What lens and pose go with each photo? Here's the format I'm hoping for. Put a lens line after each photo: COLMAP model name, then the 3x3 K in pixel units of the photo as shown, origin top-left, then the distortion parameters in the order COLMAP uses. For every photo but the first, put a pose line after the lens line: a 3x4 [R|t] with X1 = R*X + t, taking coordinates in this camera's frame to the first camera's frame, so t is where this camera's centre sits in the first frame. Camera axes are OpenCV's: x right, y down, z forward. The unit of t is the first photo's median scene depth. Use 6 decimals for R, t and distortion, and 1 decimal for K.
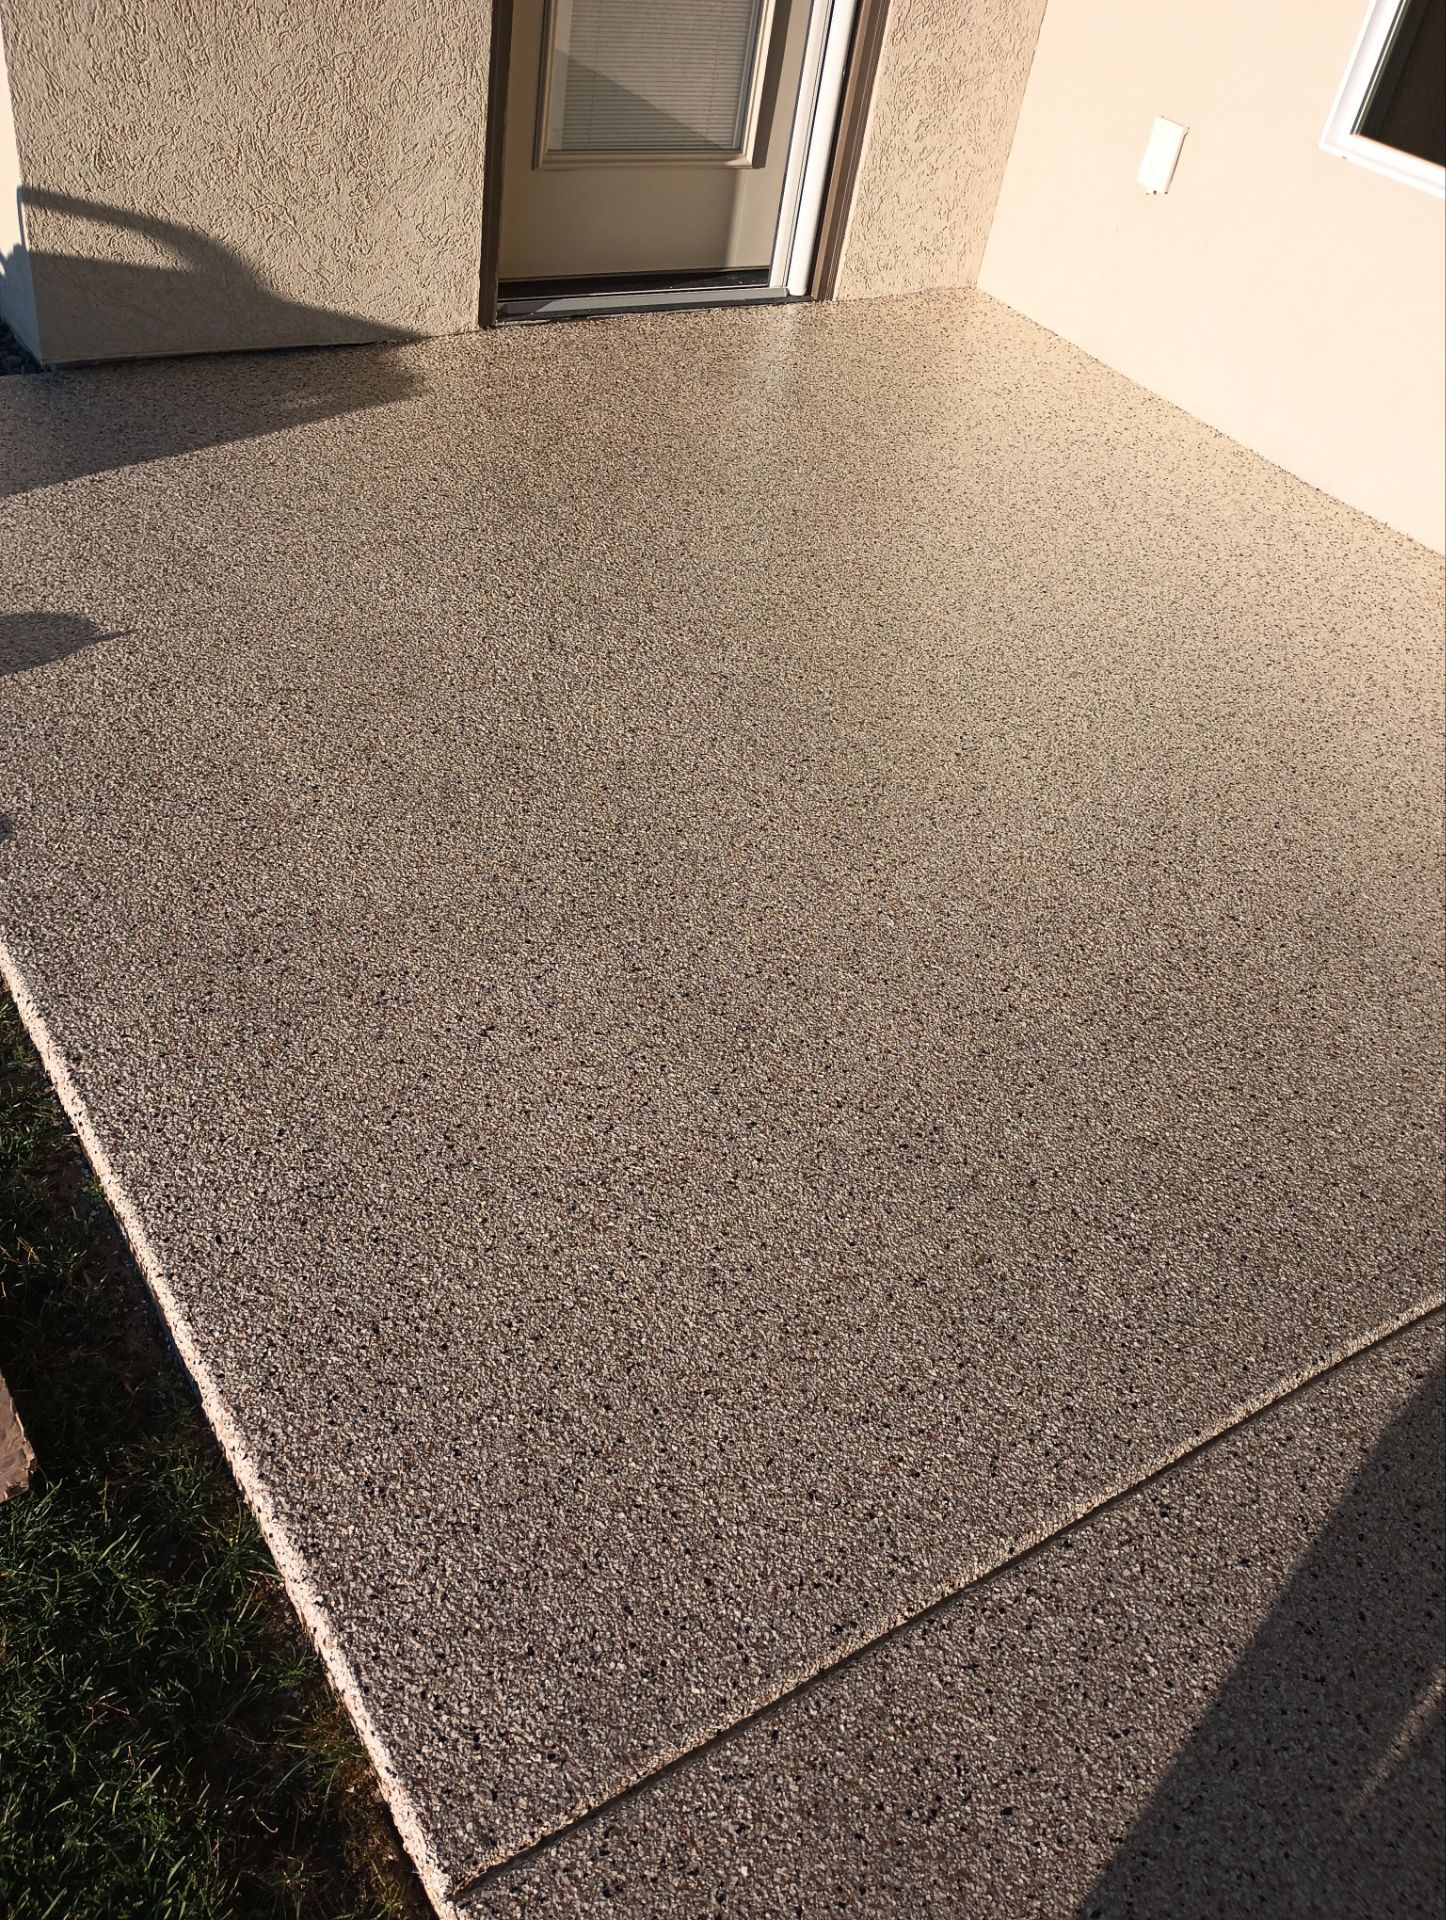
lens RADIAL K [[1602.9, 0, 725.1], [0, 1602.9, 950.1], [0, 0, 1]] dist [0.077542, -0.059296]
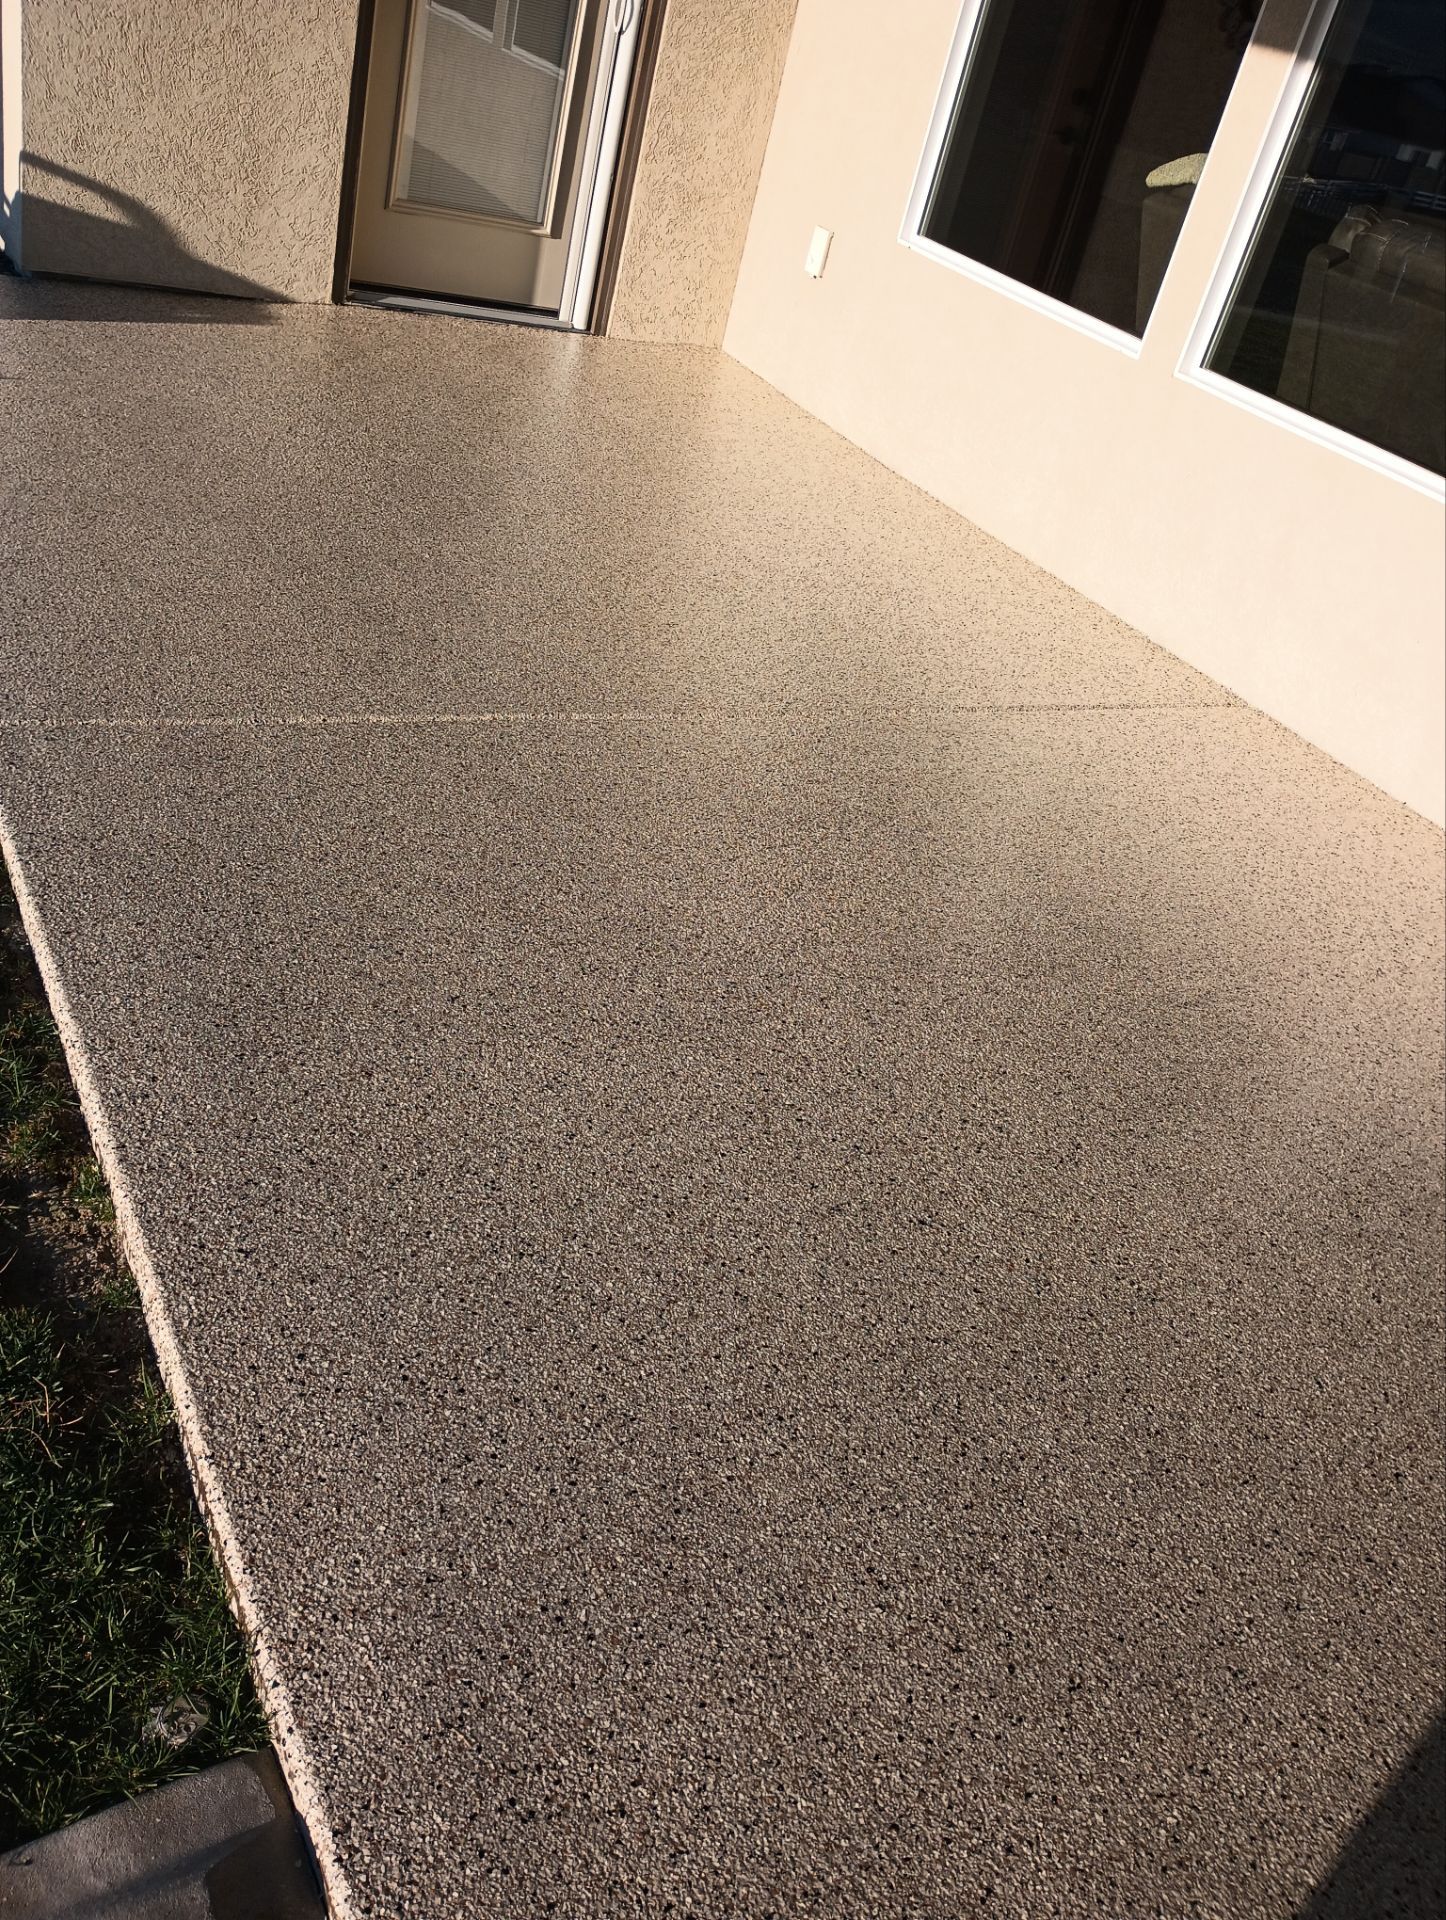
lens RADIAL K [[1602.9, 0, 720.9], [0, 1602.9, 968.9], [0, 0, 1]] dist [0.077542, -0.059296]
pose [[0.993141, 0.114704, -0.022681, 0.291012], [-0.116628, 0.985605, -0.122393, 0.338877], [0.008315, 0.124199, 0.992222, -0.372162]]
